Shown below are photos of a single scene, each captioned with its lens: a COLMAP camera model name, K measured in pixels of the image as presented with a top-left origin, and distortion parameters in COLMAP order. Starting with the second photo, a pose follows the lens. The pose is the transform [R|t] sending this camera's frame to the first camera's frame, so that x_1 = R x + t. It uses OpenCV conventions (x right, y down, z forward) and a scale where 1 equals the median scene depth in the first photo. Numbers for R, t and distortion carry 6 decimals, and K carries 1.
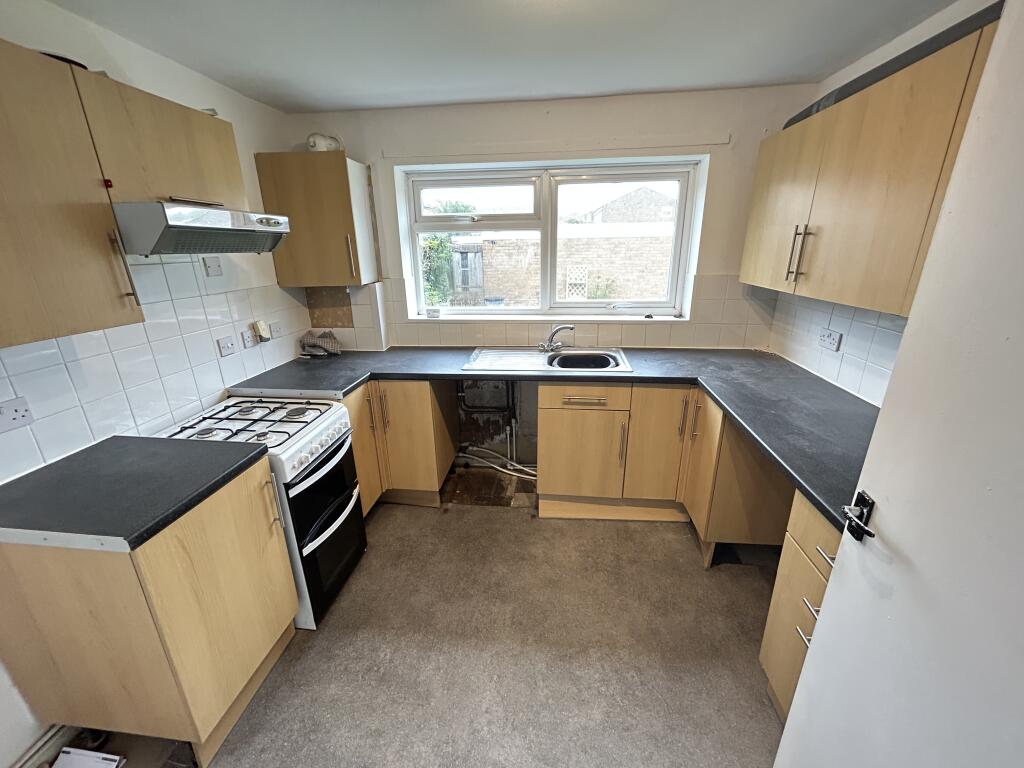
lens RADIAL K [[412.2, 0, 513.6], [0, 412.2, 382.5], [0, 0, 1]] dist [-0.003866, 0.000969]
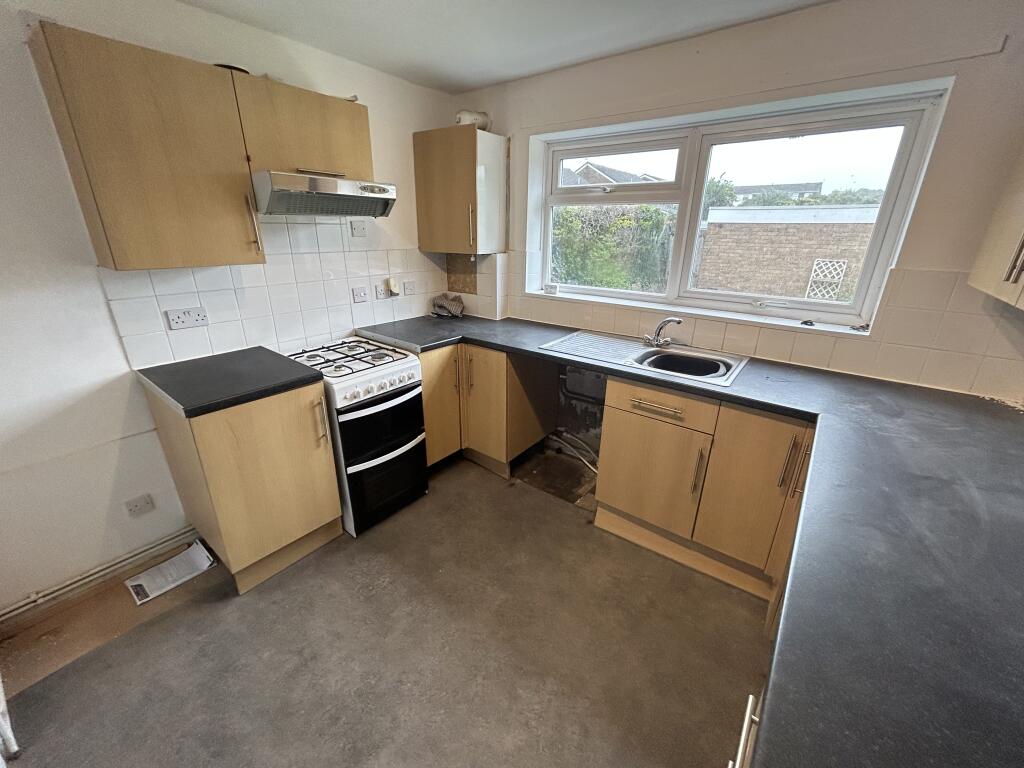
lens RADIAL K [[412.2, 0, 510.5], [0, 412.2, 382.4], [0, 0, 1]] dist [-0.003866, 0.000969]
pose [[0.851785, 0.209512, -0.480174, 0.294586], [-0.192296, 0.977610, 0.085441, -0.020961], [0.487324, 0.019559, 0.873002, 0.129432]]
